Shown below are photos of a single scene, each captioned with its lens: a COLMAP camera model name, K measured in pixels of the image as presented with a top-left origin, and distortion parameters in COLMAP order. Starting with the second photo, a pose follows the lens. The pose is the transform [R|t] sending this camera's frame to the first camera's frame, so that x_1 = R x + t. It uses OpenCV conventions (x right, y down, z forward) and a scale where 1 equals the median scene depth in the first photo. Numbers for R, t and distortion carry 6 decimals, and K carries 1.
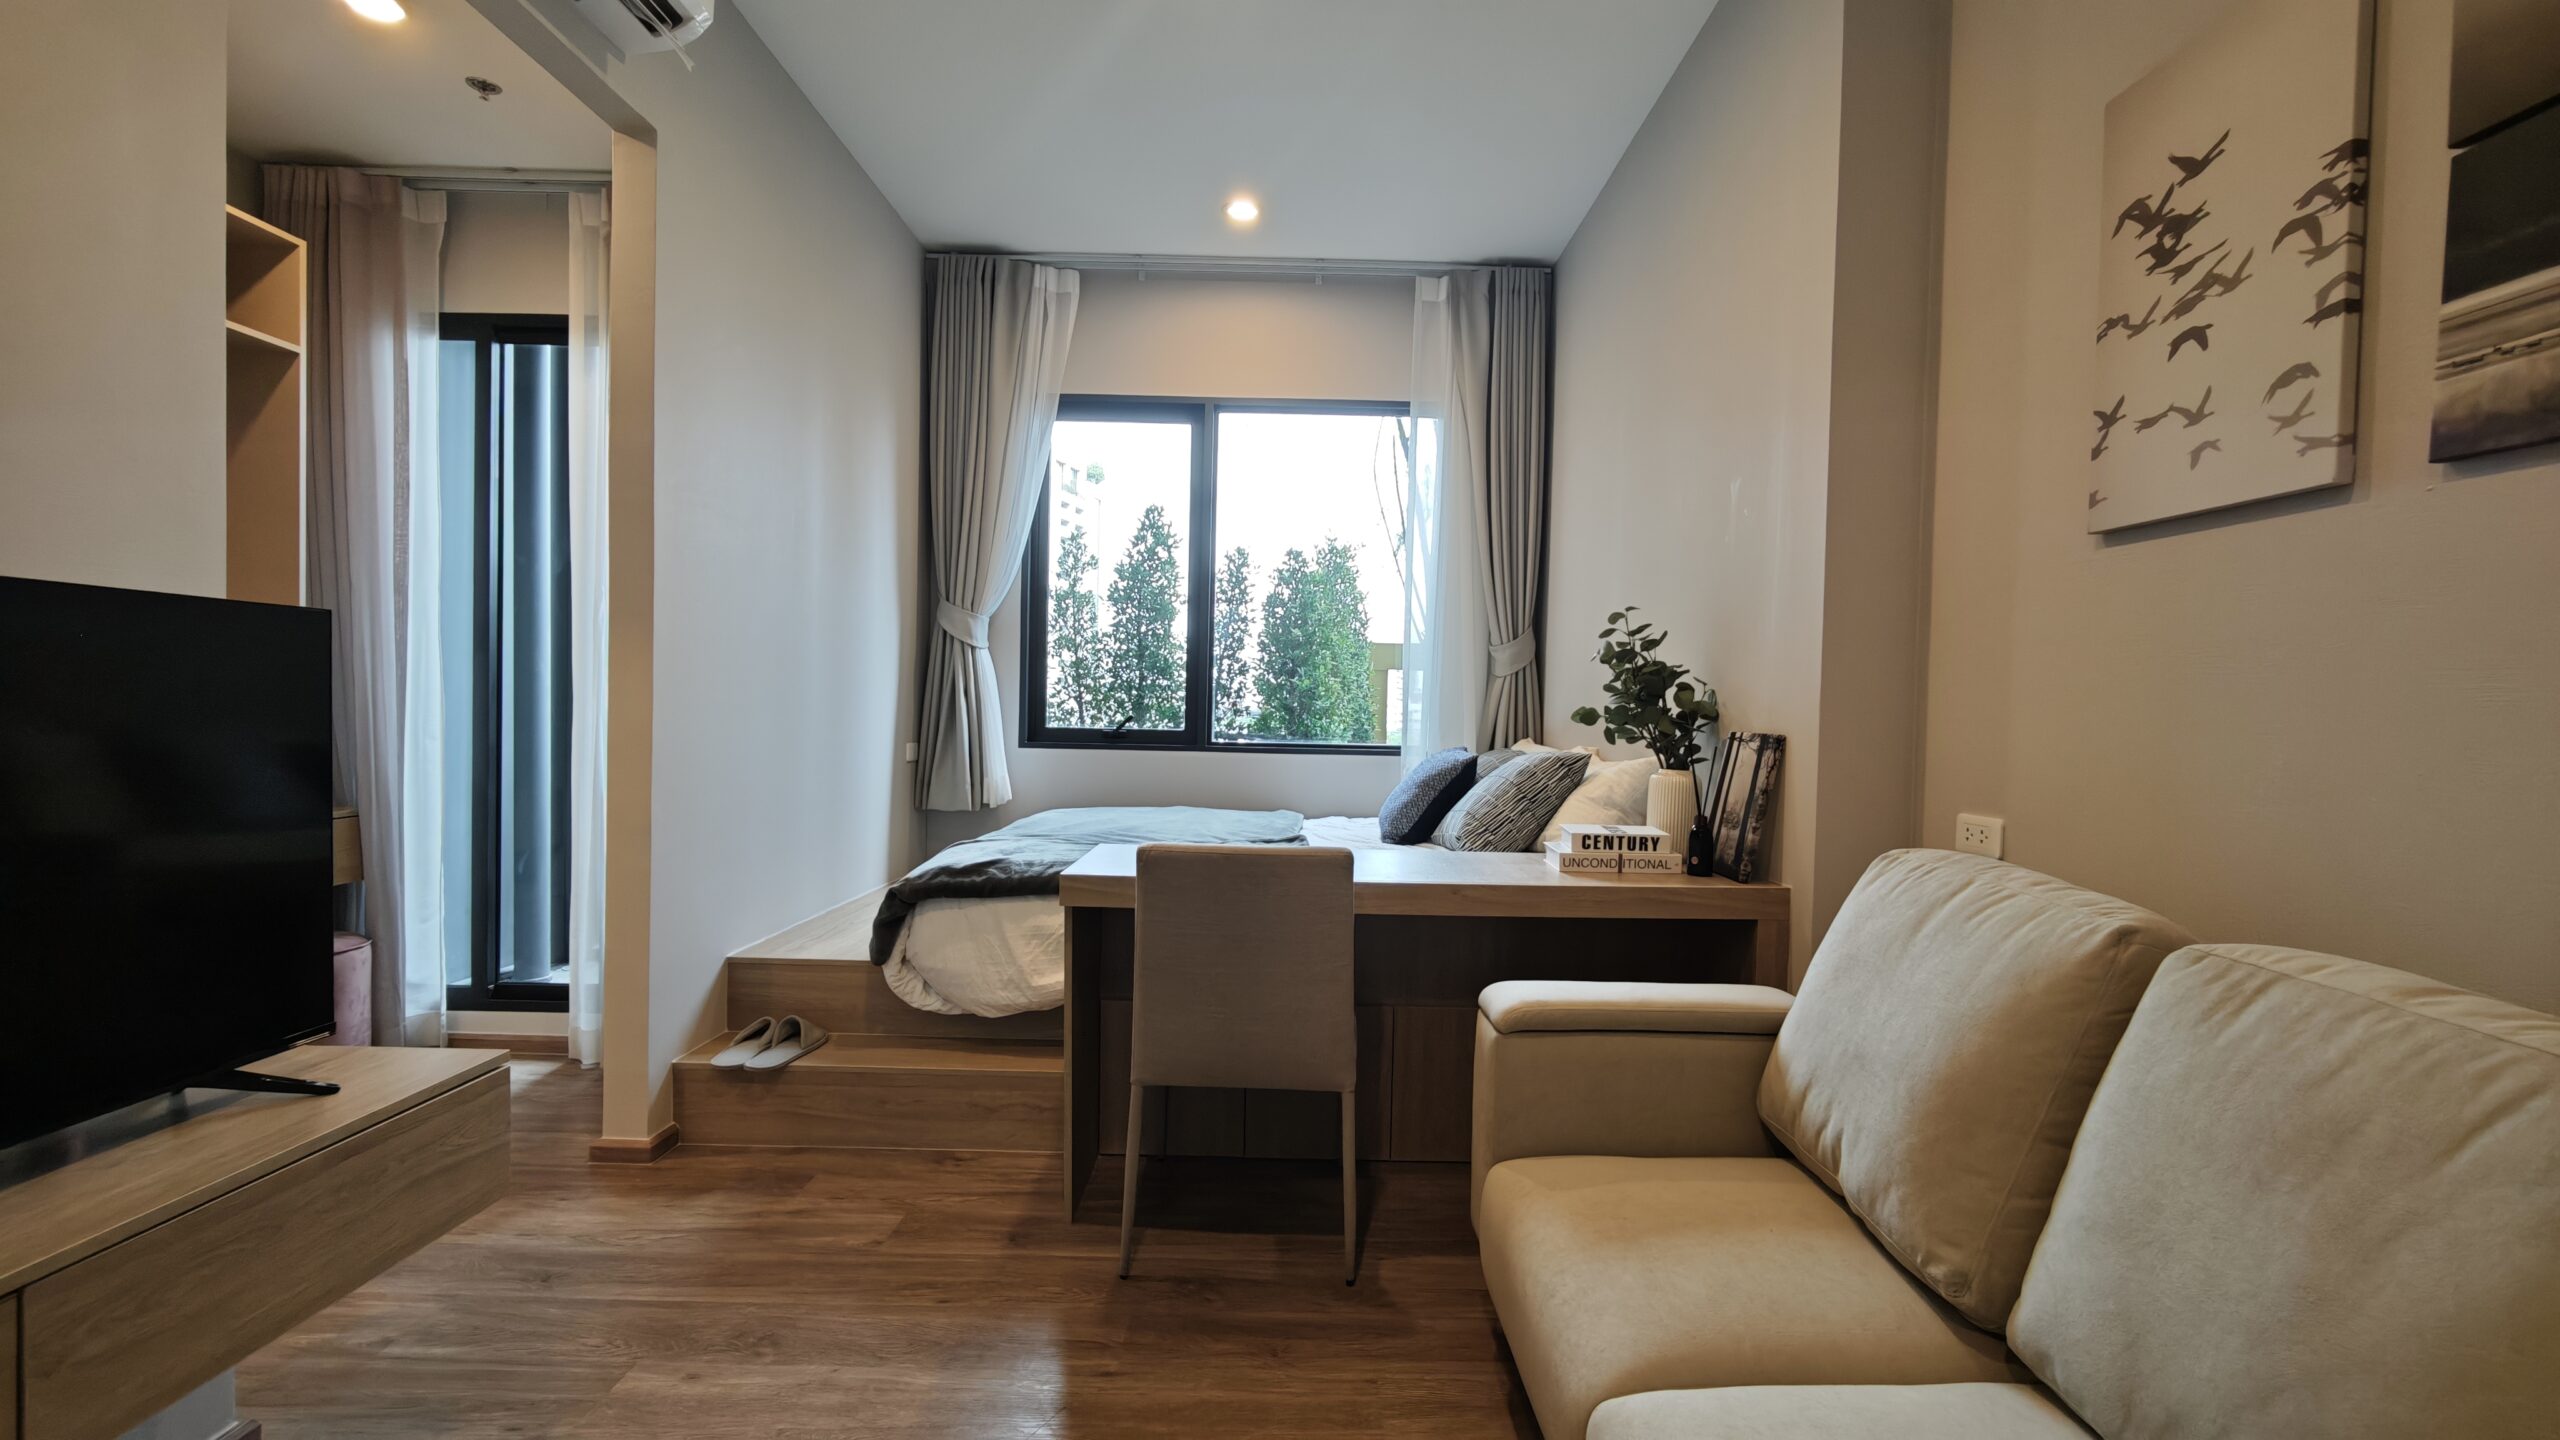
lens RADIAL K [[1068.8, 0, 1289.5], [0, 1068.8, 729.3], [0, 0, 1]] dist [-0.015059, 0.008199]
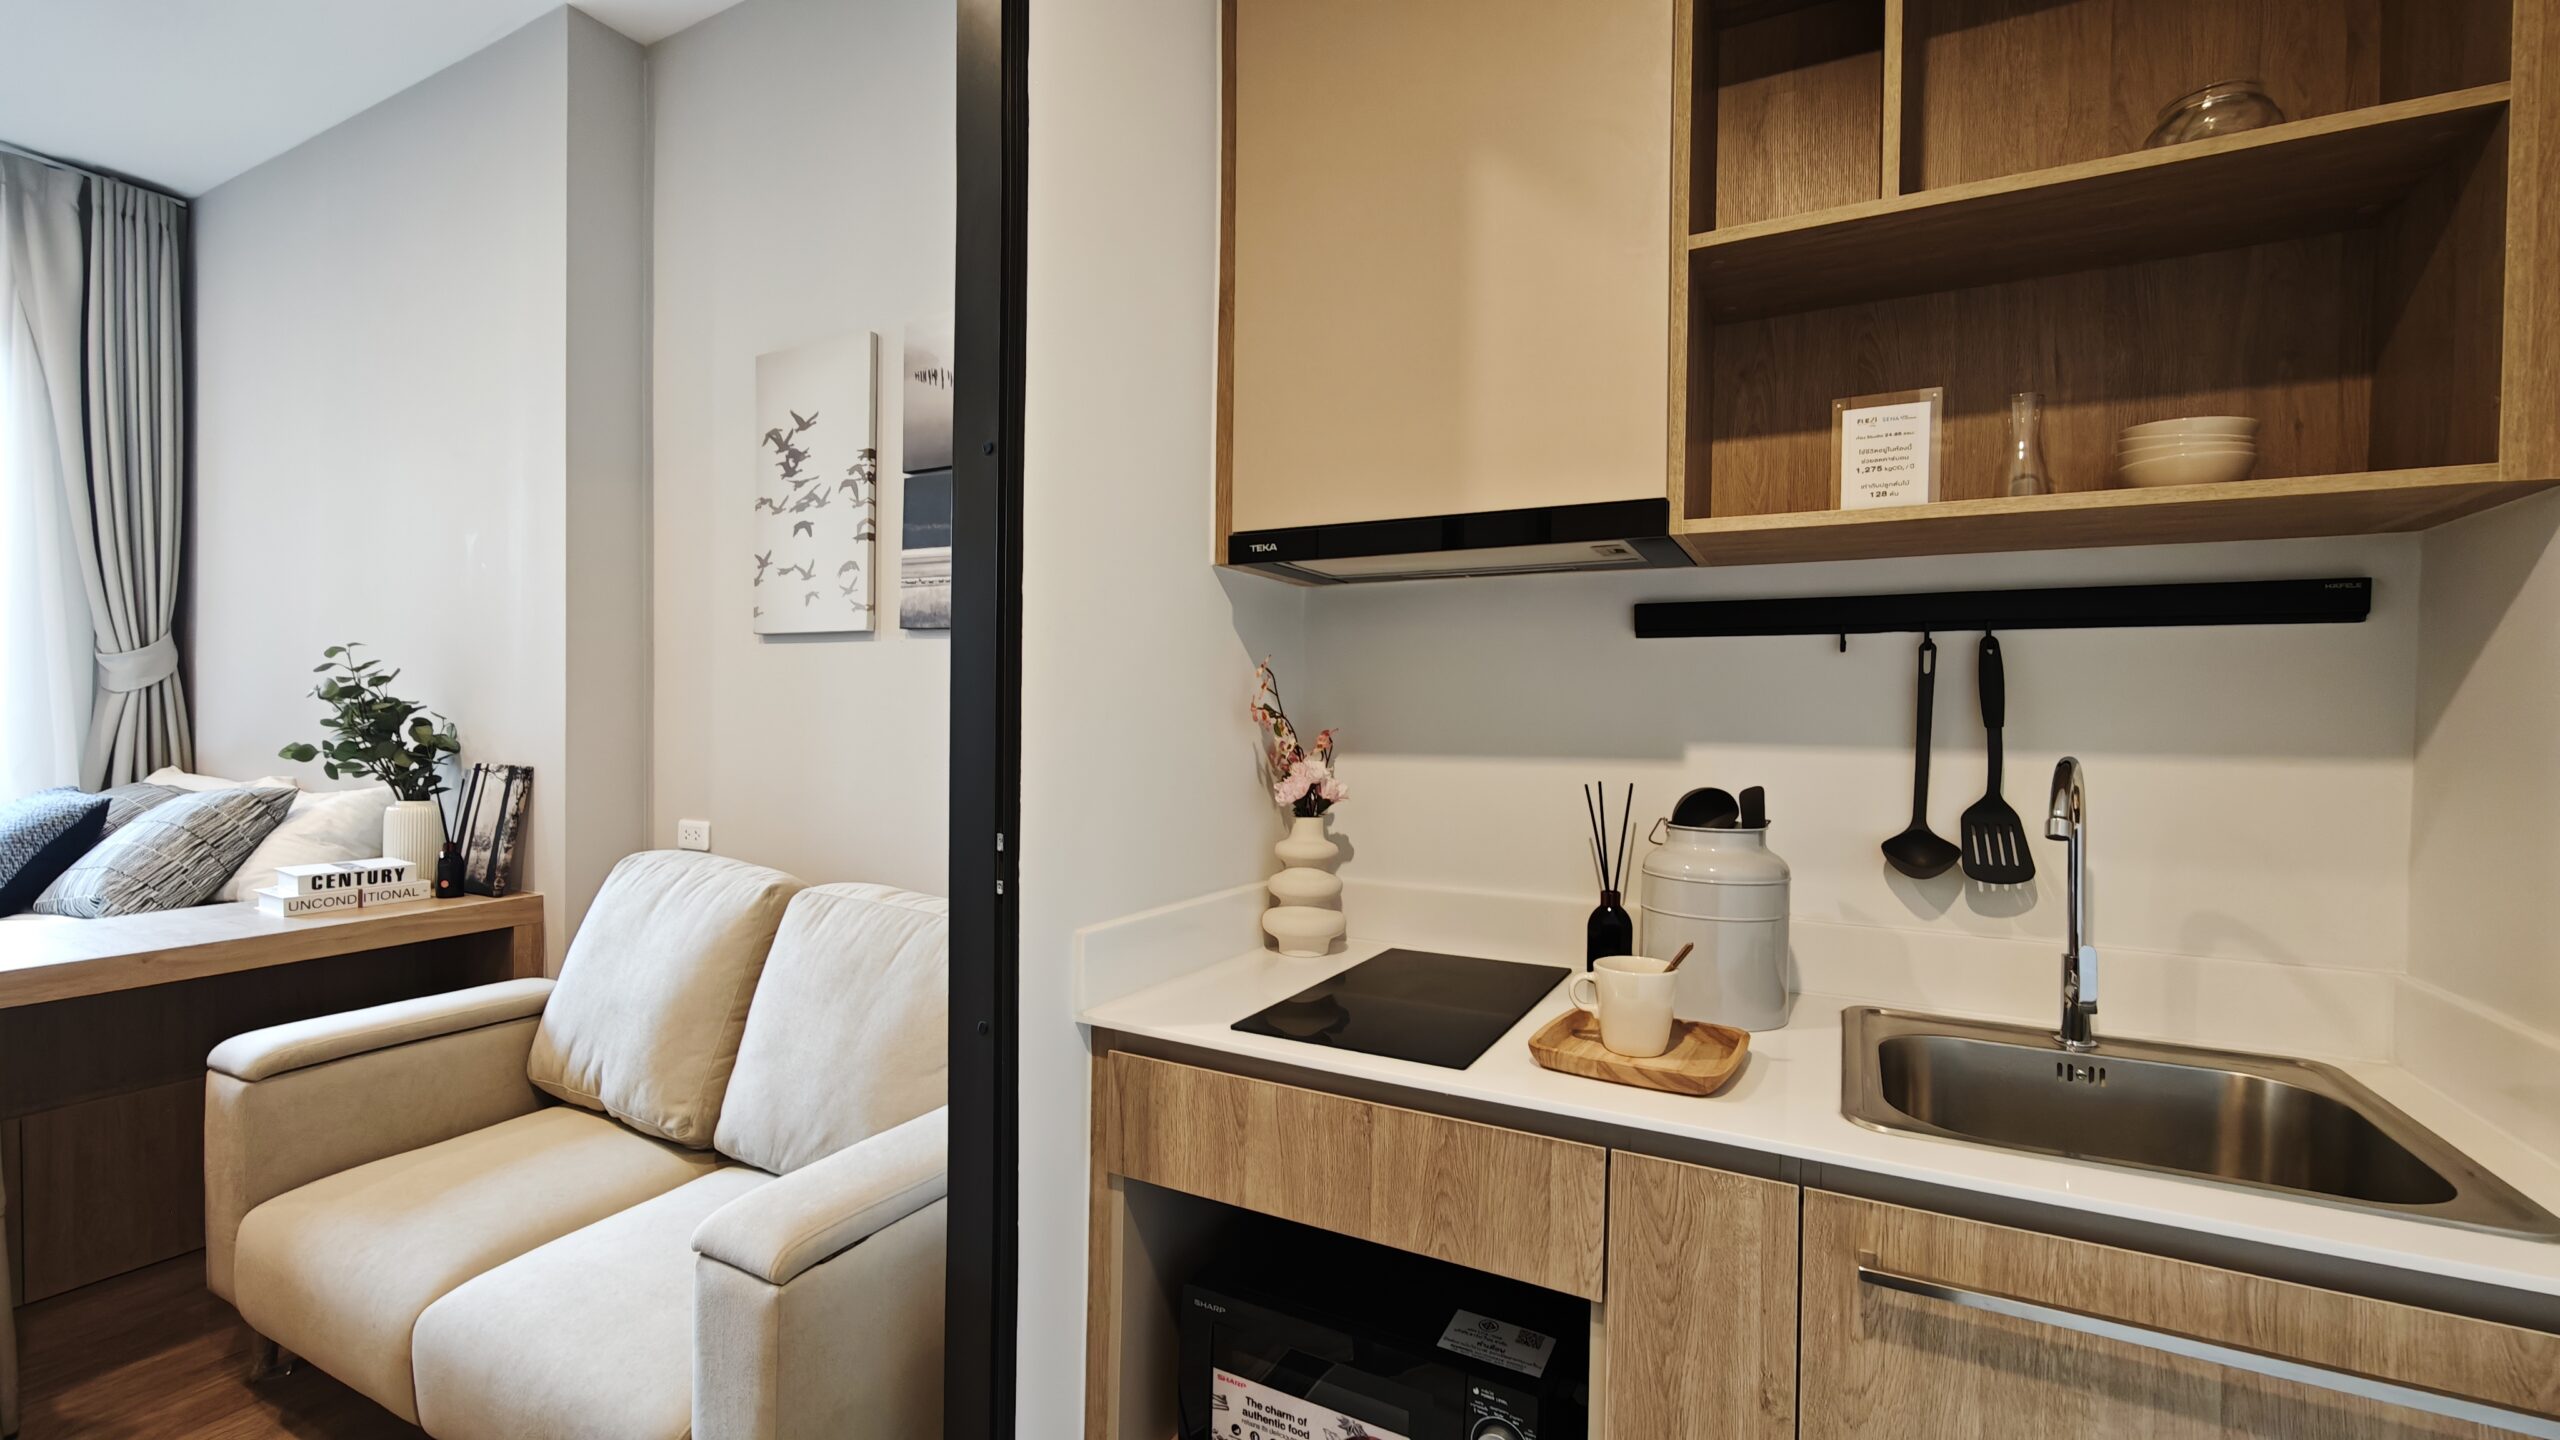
lens RADIAL K [[1068.8, 0, 1289.5], [0, 1068.8, 729.3], [0, 0, 1]] dist [-0.015059, 0.008199]
pose [[0.473115, -0.029490, 0.880507, -0.147211], [0.018083, 0.999554, 0.023761, -0.041162], [-0.880815, 0.004680, 0.473437, -0.249842]]
